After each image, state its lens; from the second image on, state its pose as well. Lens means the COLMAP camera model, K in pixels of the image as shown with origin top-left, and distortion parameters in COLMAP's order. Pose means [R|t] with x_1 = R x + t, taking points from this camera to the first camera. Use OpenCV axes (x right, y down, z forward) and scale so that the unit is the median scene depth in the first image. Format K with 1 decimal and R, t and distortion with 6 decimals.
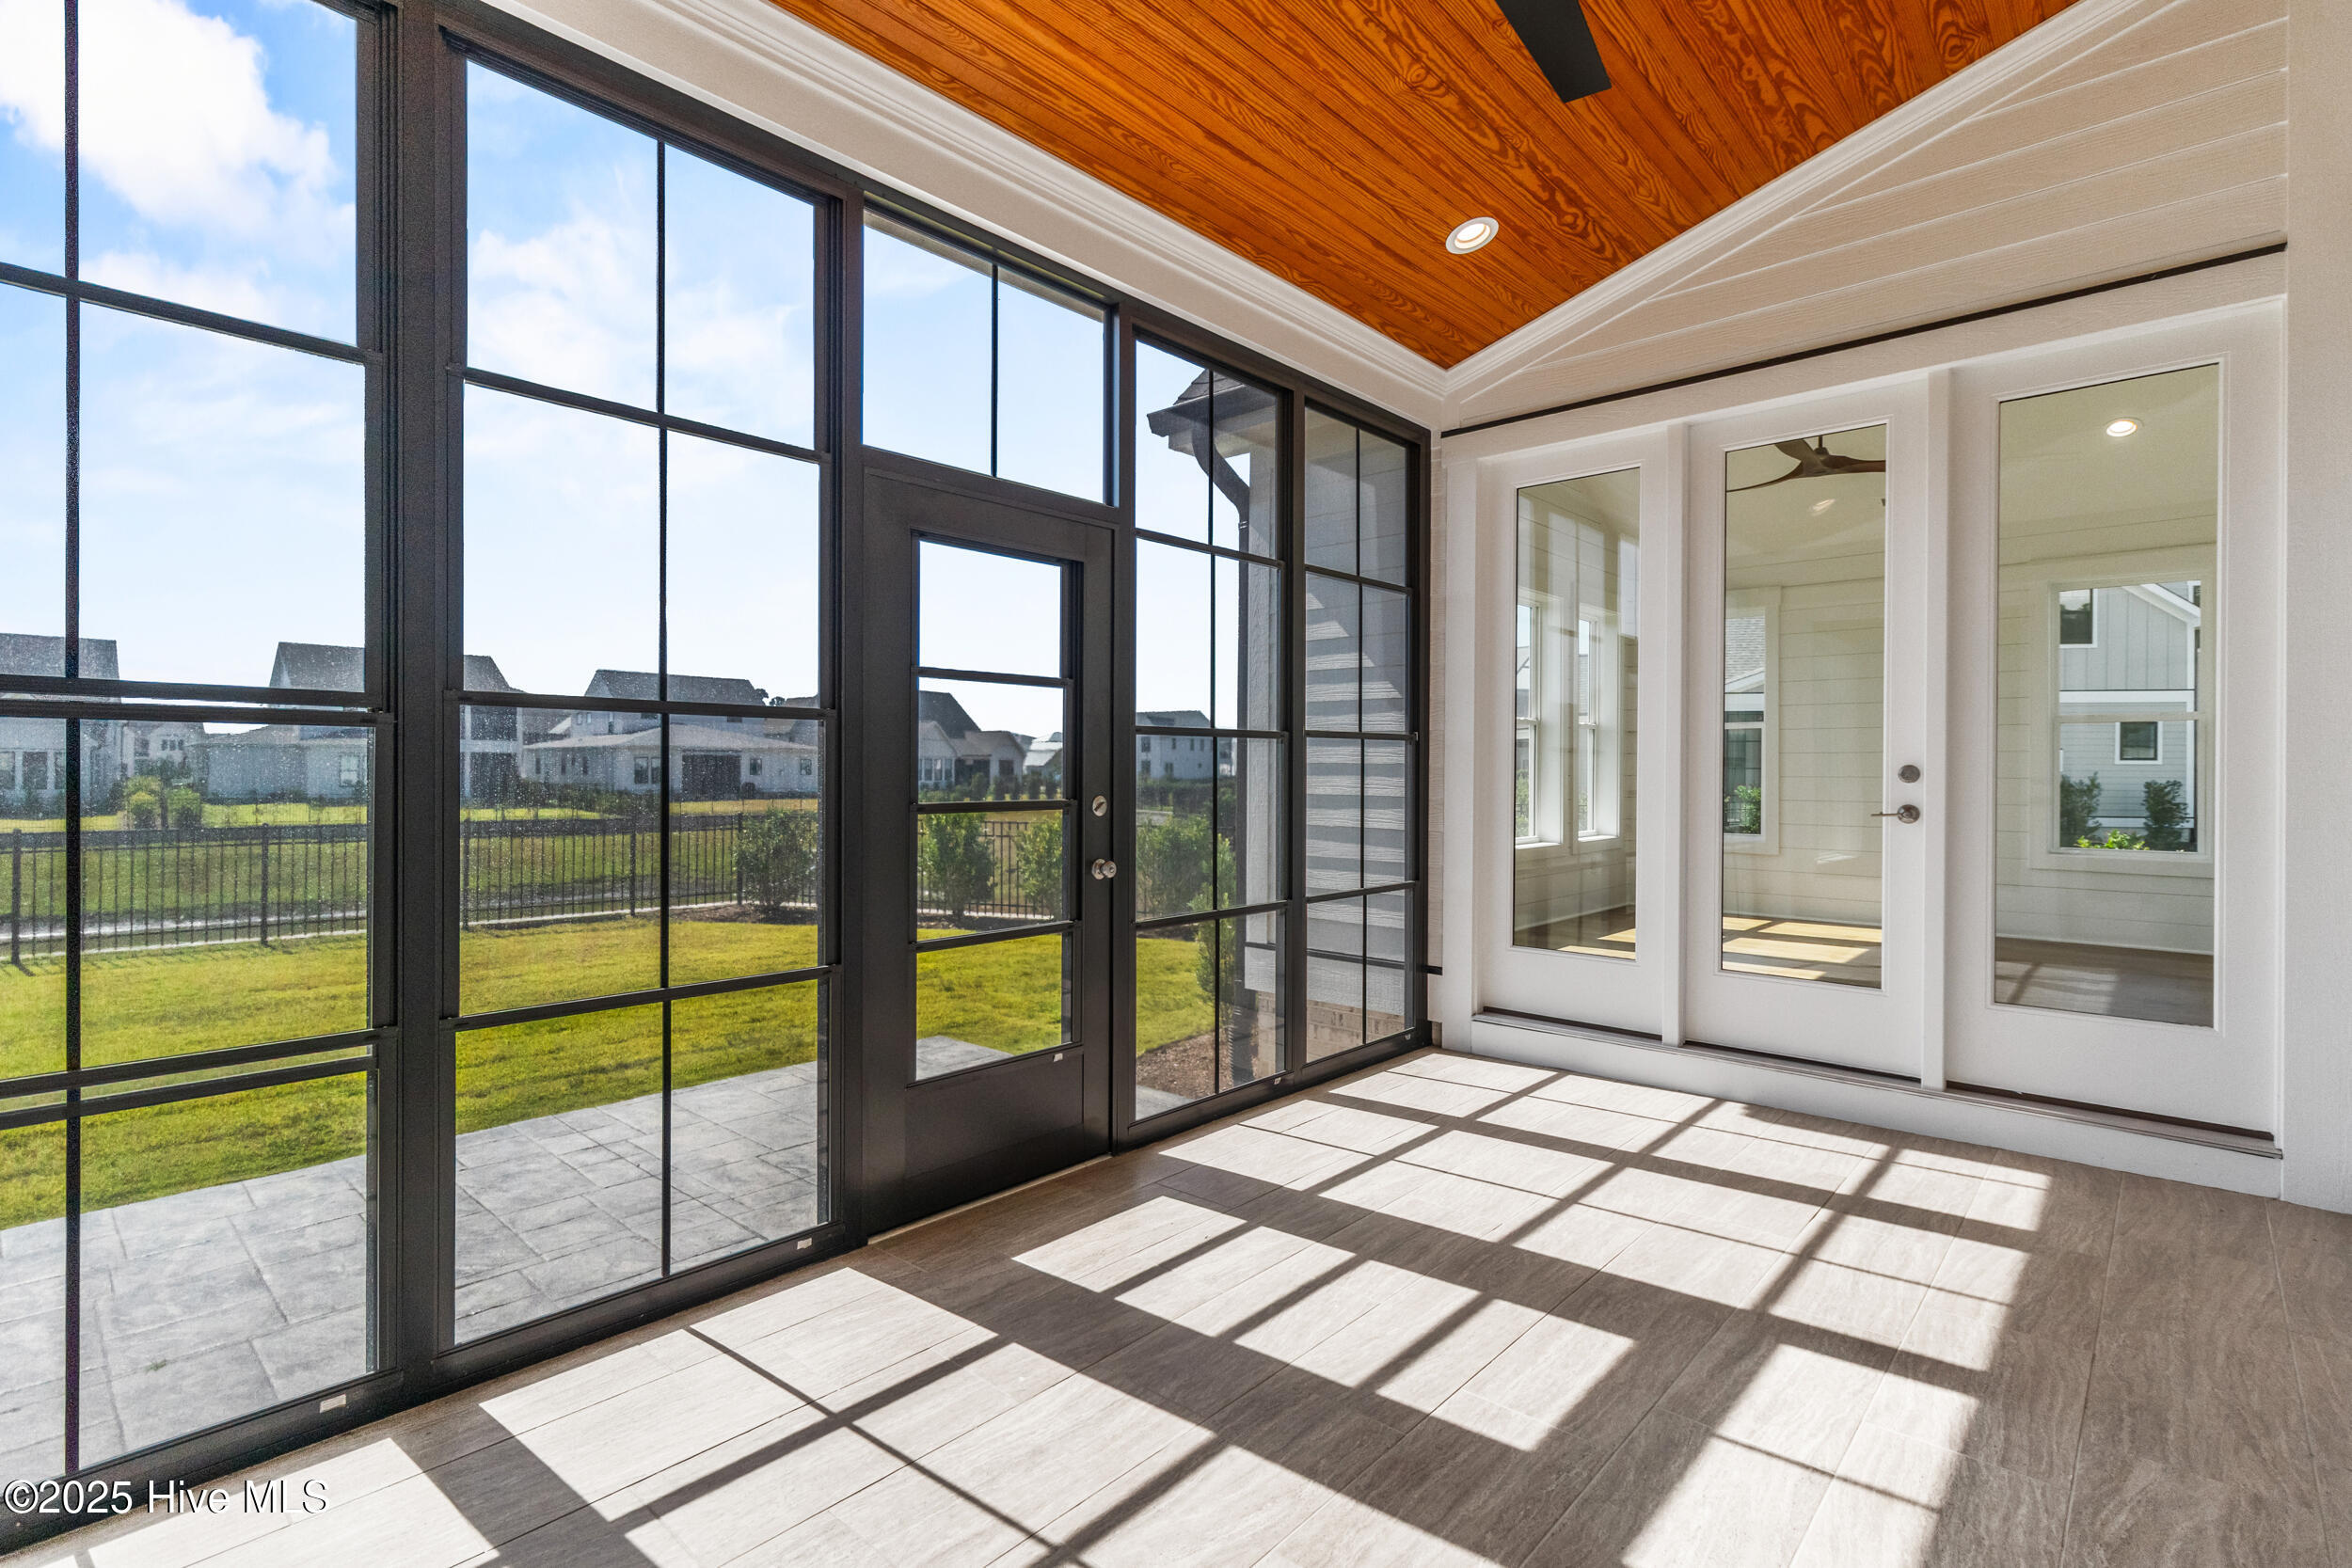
lens RADIAL K [[1093.8, 0, 1179.5], [0, 1093.8, 782.7], [0, 0, 1]] dist [-0.003991, -0.000871]
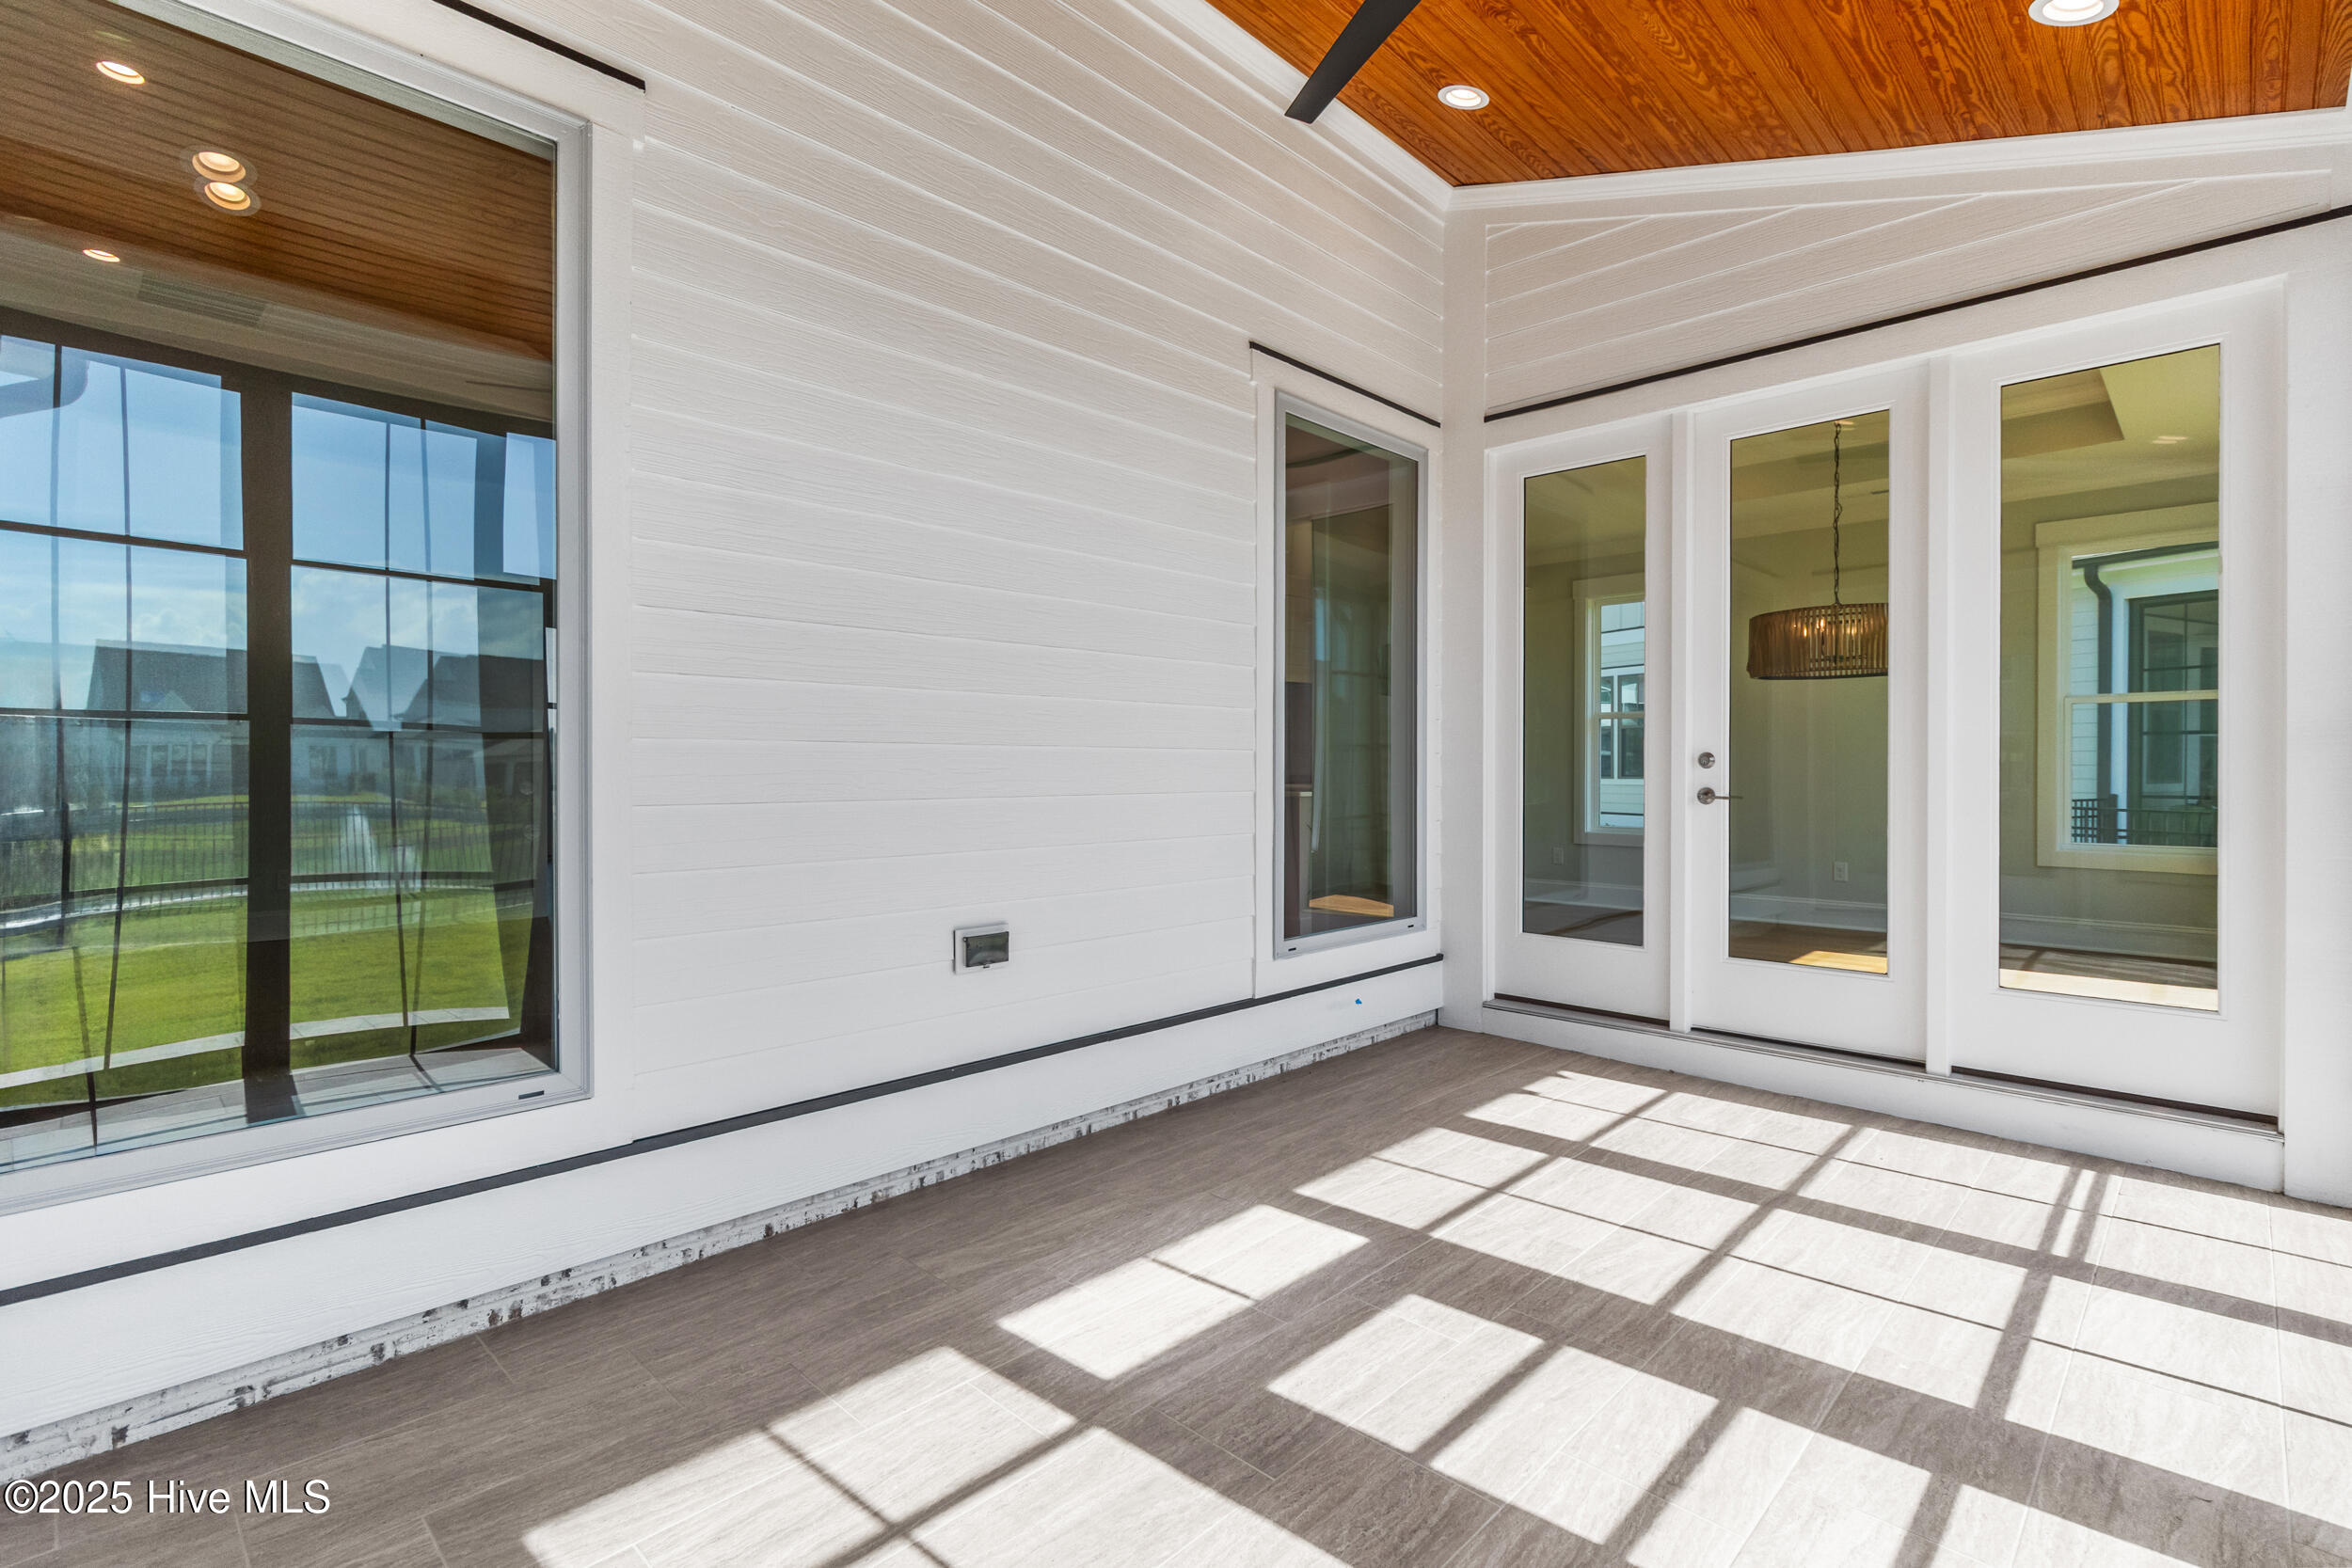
lens RADIAL K [[1093.8, 0, 1179.5], [0, 1093.8, 782.7], [0, 0, 1]] dist [-0.003991, -0.000871]
pose [[-0.999673, -0.000757, 0.025569, 0.474964], [-0.000344, 0.999869, 0.016152, -0.002284], [-0.025578, 0.016137, -0.999543, 1.937067]]
